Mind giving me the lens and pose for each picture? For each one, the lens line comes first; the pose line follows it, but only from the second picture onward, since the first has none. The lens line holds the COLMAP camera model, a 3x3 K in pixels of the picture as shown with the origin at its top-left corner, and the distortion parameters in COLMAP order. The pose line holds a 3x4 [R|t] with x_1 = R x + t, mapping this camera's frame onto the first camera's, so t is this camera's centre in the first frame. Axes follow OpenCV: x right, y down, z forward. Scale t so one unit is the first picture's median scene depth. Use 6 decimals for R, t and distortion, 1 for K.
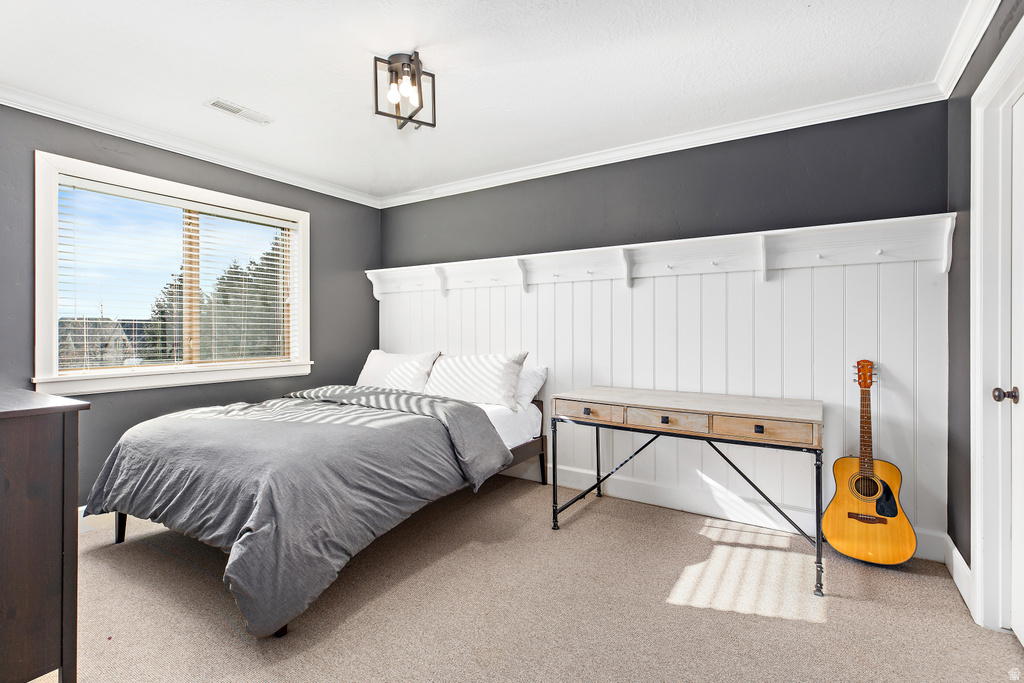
lens RADIAL K [[484.2, 0, 519.4], [0, 484.2, 333.6], [0, 0, 1]] dist [0.009196, -0.002036]
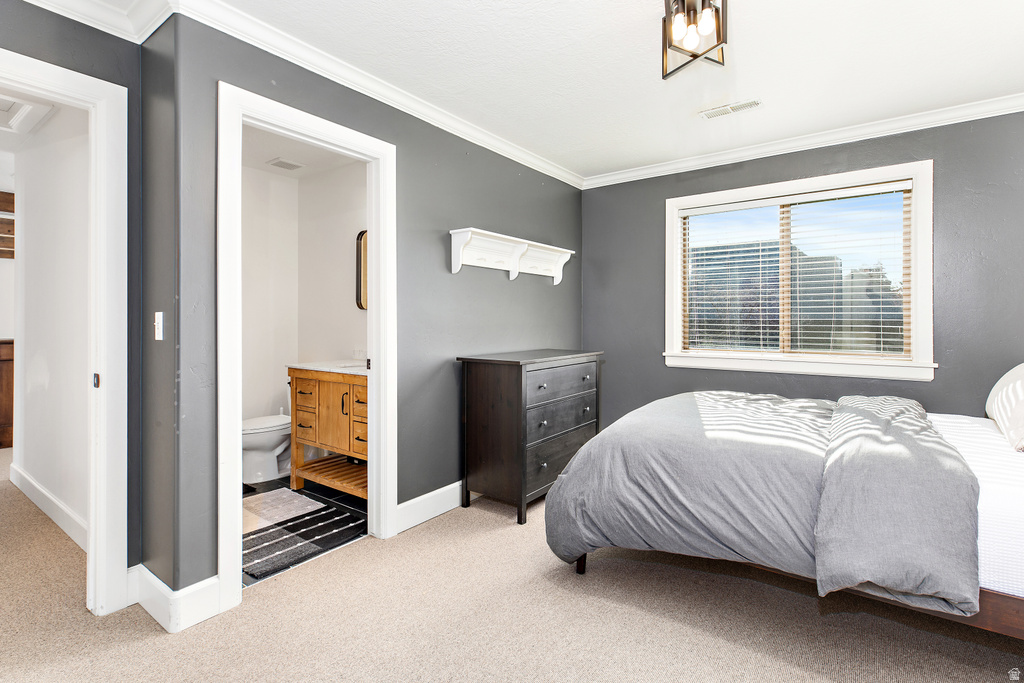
lens RADIAL K [[484.2, 0, 517.7], [0, 484.2, 321.5], [0, 0, 1]] dist [0.009196, -0.002036]
pose [[-0.077744, 0.002045, -0.996971, 0.577921], [-0.007319, 0.999970, 0.002621, -0.004499], [0.996947, 0.007501, -0.077727, 0.747768]]
